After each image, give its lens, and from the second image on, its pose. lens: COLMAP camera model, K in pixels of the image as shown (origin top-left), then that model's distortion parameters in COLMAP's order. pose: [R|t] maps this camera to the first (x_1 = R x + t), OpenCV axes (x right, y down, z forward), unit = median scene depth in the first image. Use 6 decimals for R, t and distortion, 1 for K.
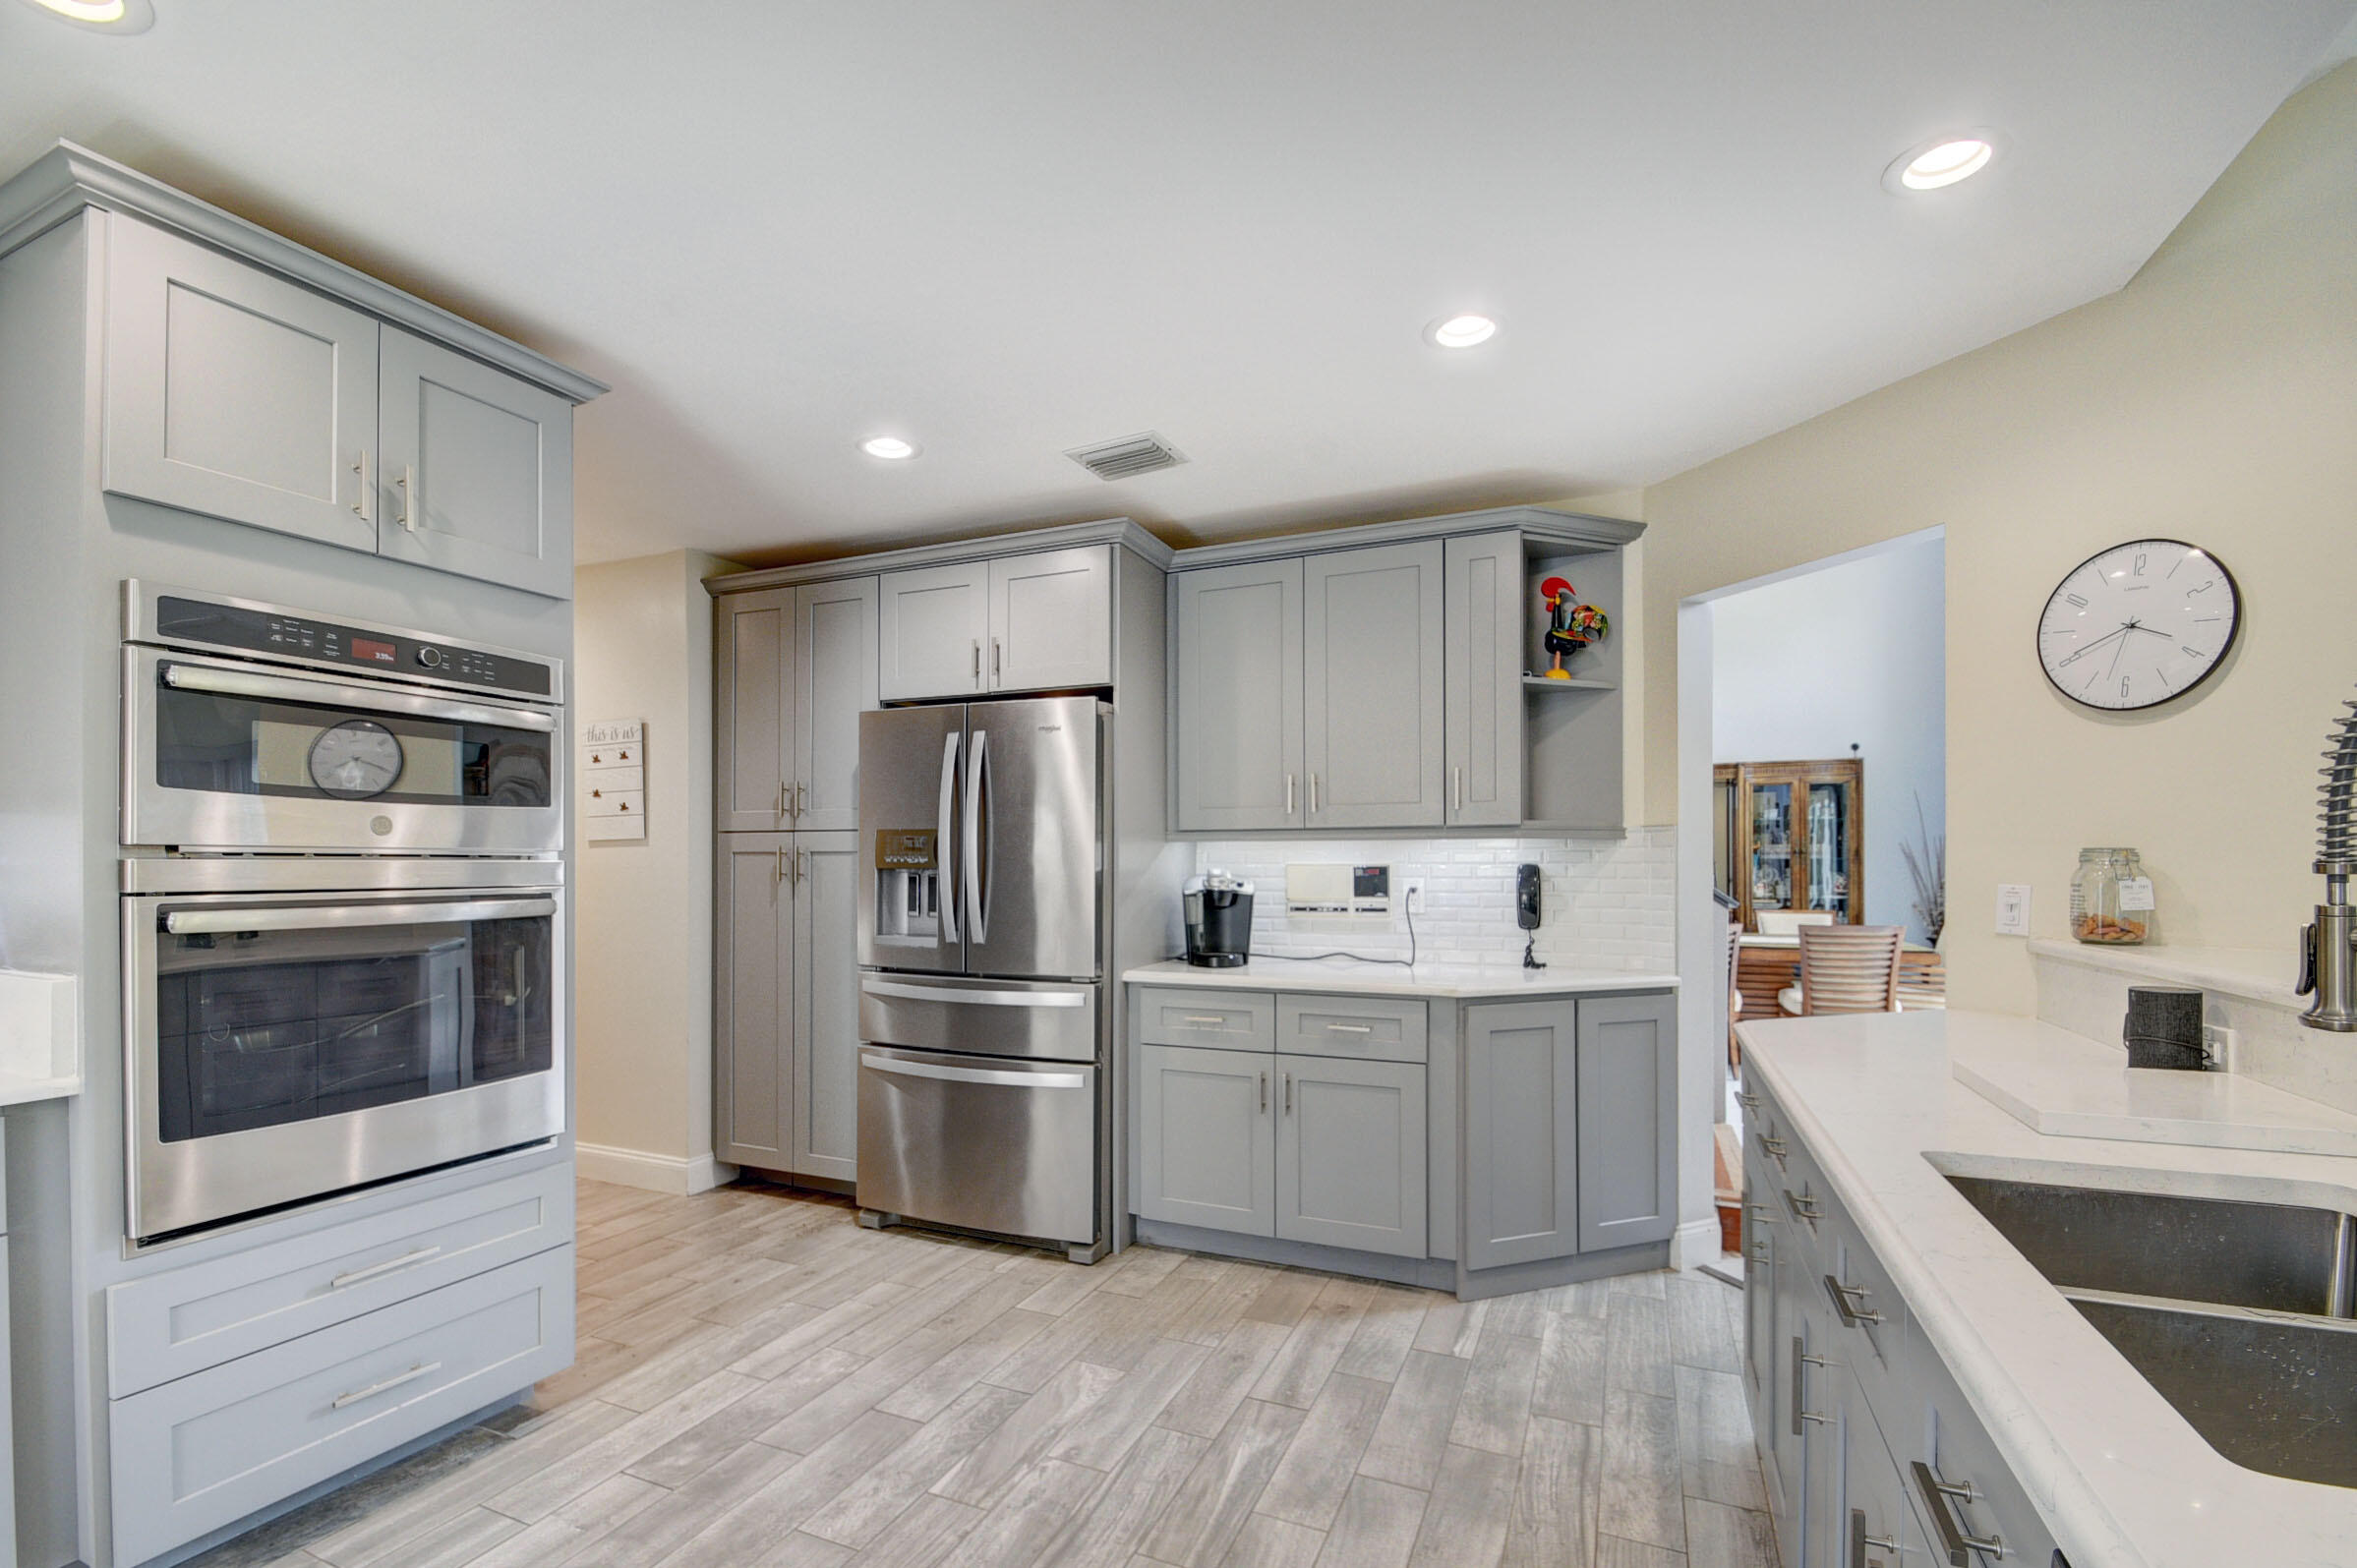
lens RADIAL K [[1035.8, 0, 1162.5], [0, 1035.8, 863.1], [0, 0, 1]] dist [0.018127, -0.018787]
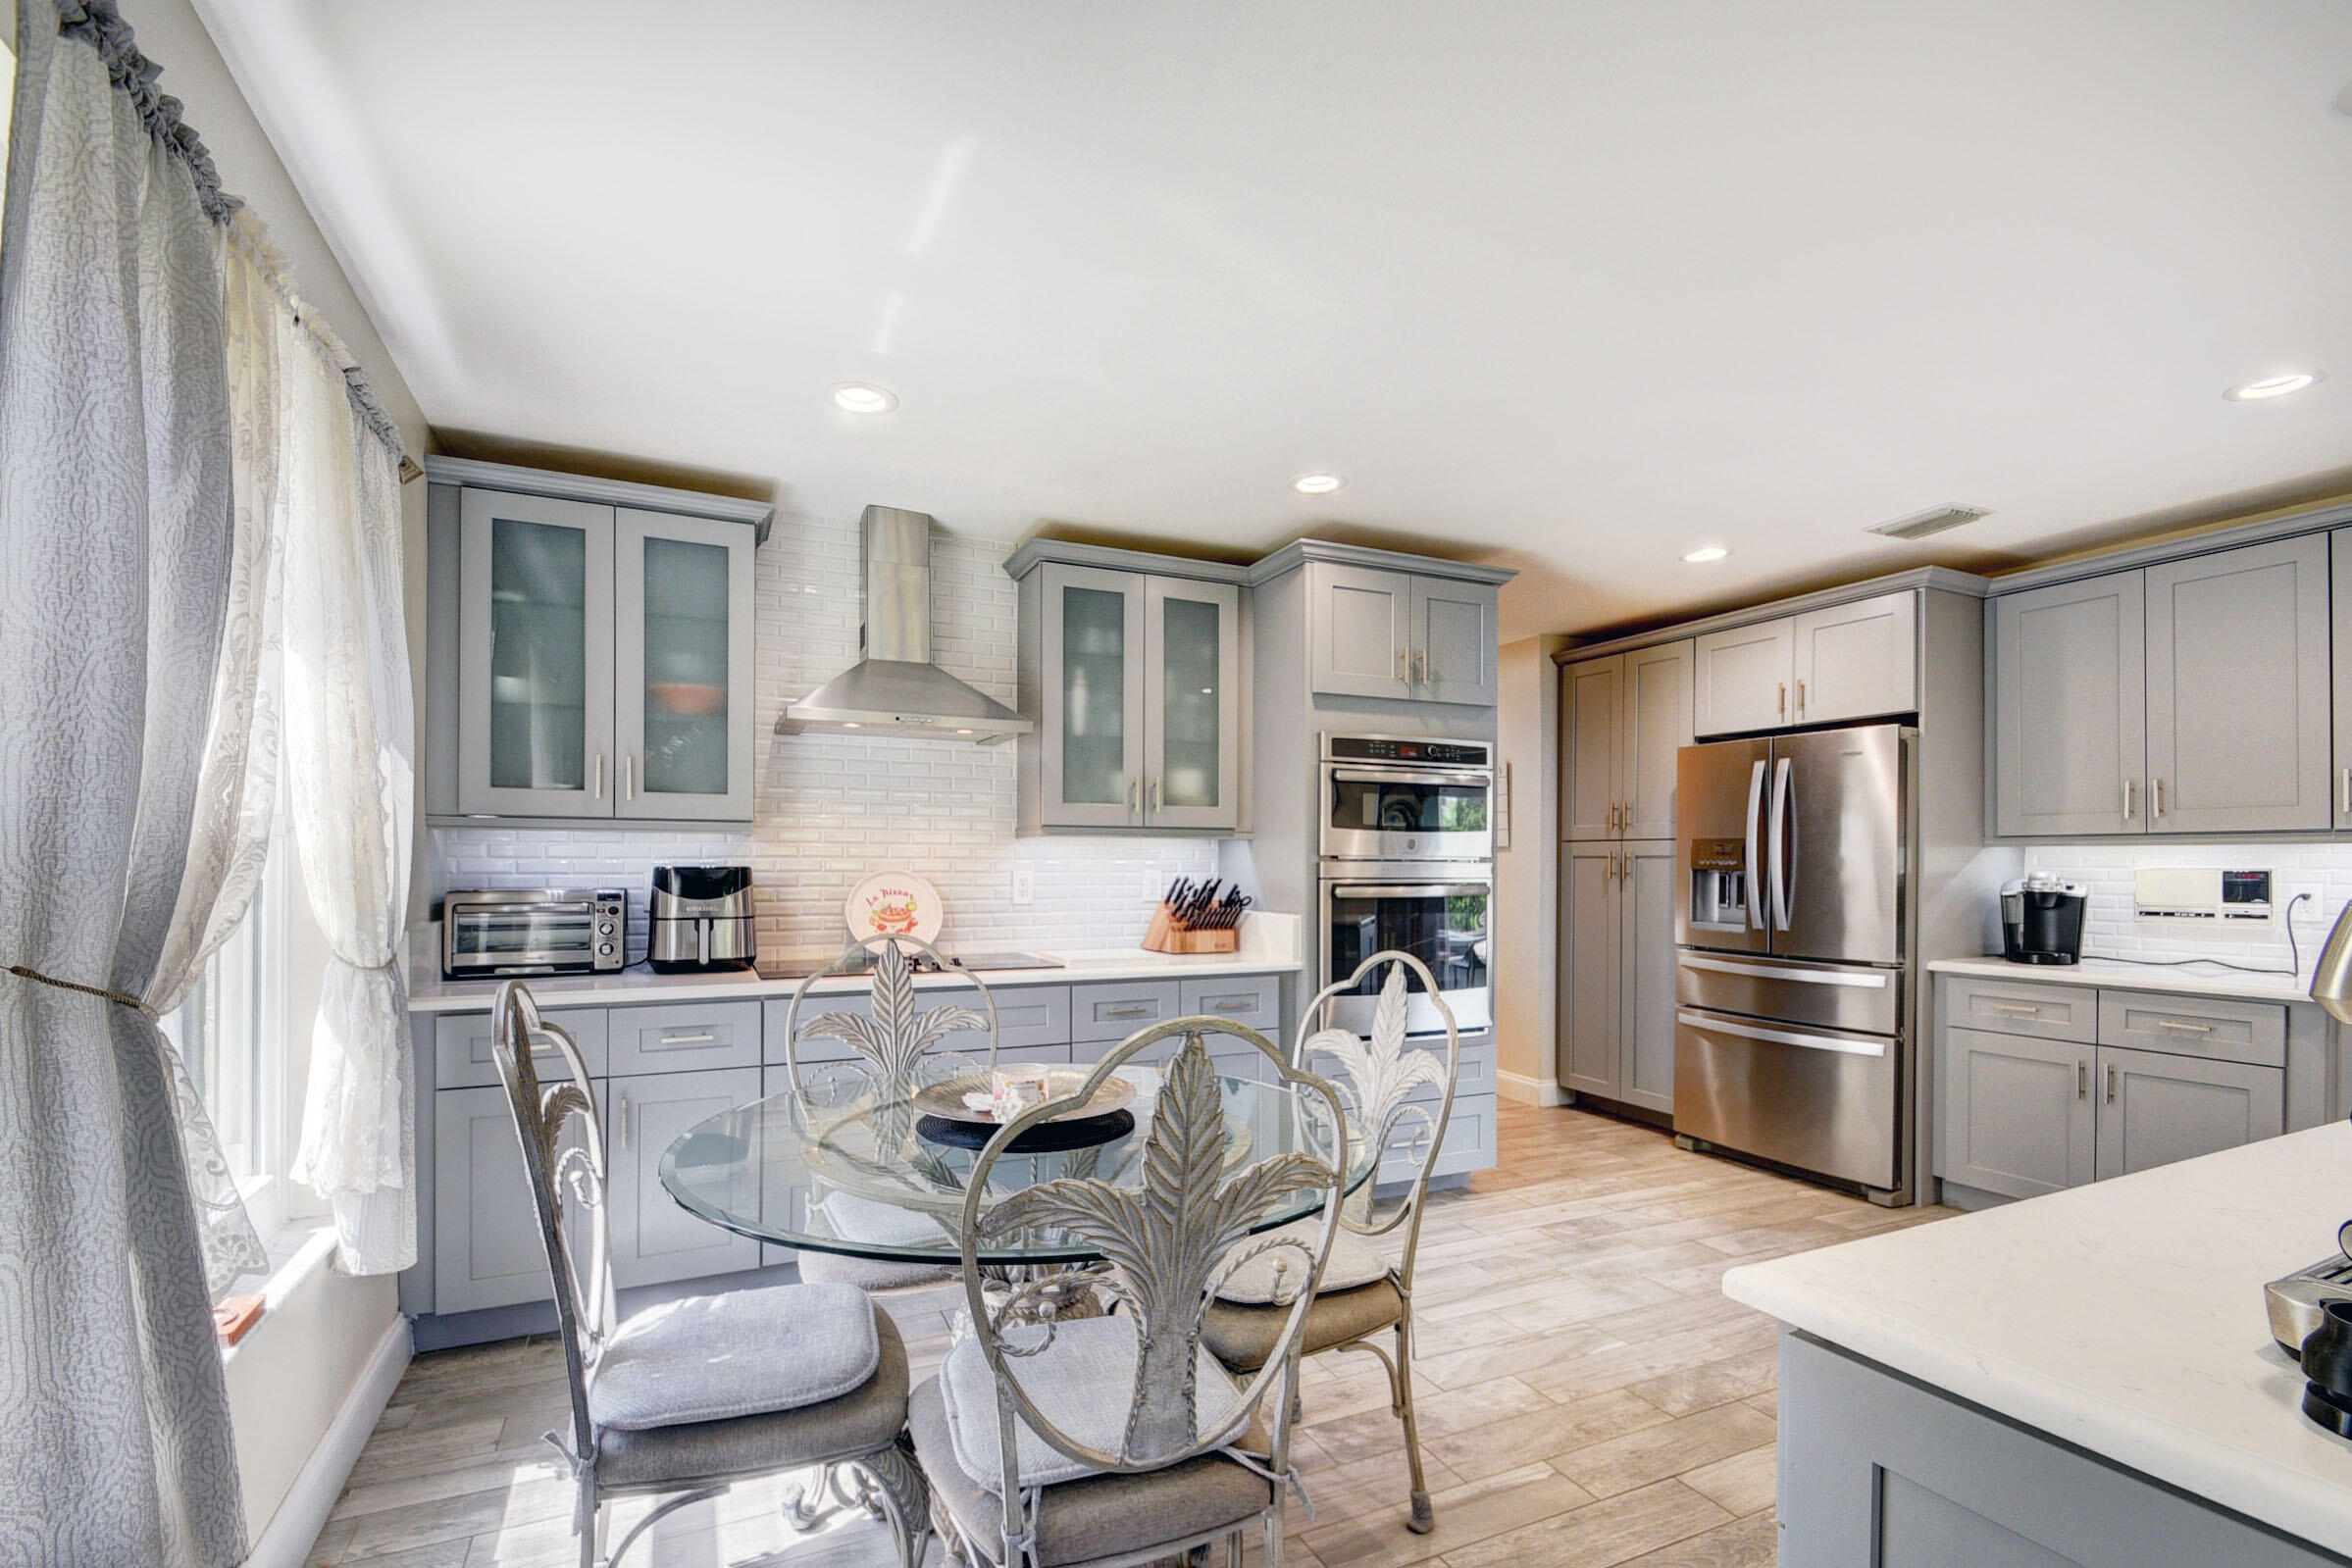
lens RADIAL K [[1033.6, 0, 1160.0], [0, 1033.6, 862.9], [0, 0, 1]] dist [0.018127, -0.018787]
pose [[0.746770, 0.004720, -0.665066, 0.088616], [-0.004009, 0.999989, 0.002596, -0.003132], [0.665070, 0.000727, 0.746780, -0.406413]]
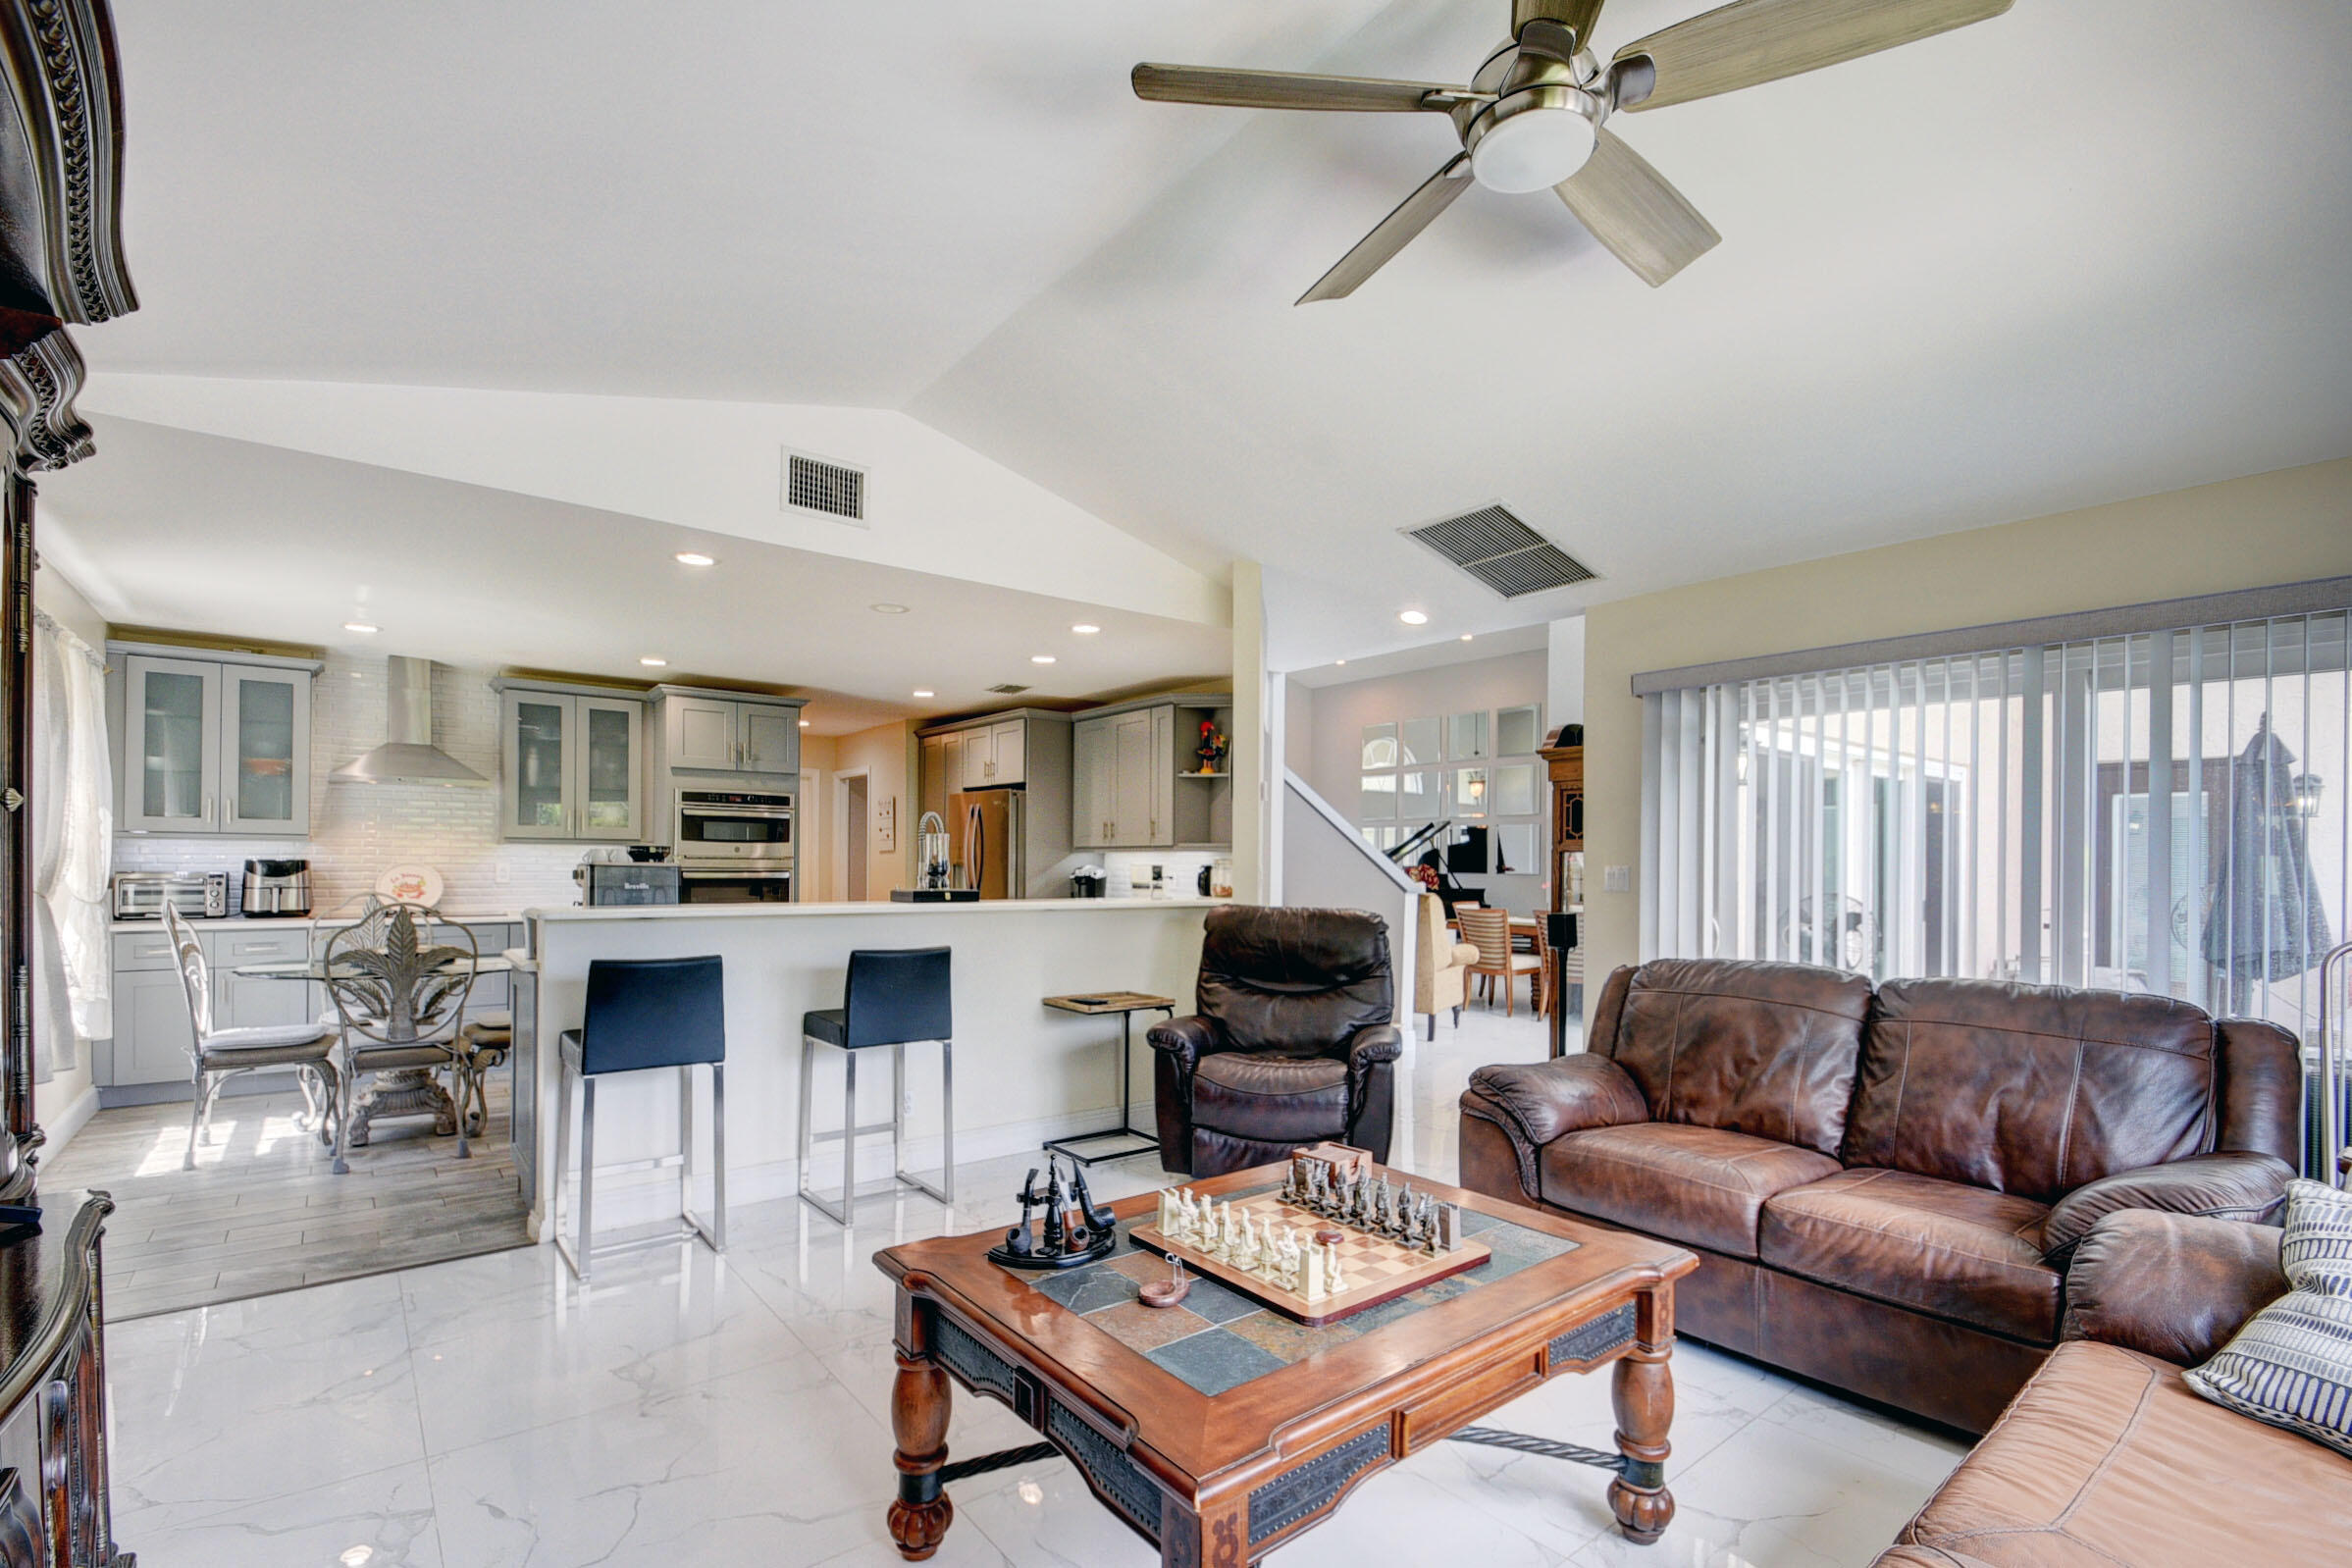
lens RADIAL K [[1033.7, 0, 1160.0], [0, 1033.7, 862.9], [0, 0, 1]] dist [0.018127, -0.018787]
pose [[0.883700, 0.007606, -0.467991, 1.206205], [-0.007962, 0.999968, 0.001216, -0.003873], [0.467985, 0.002652, 0.883732, -0.797091]]
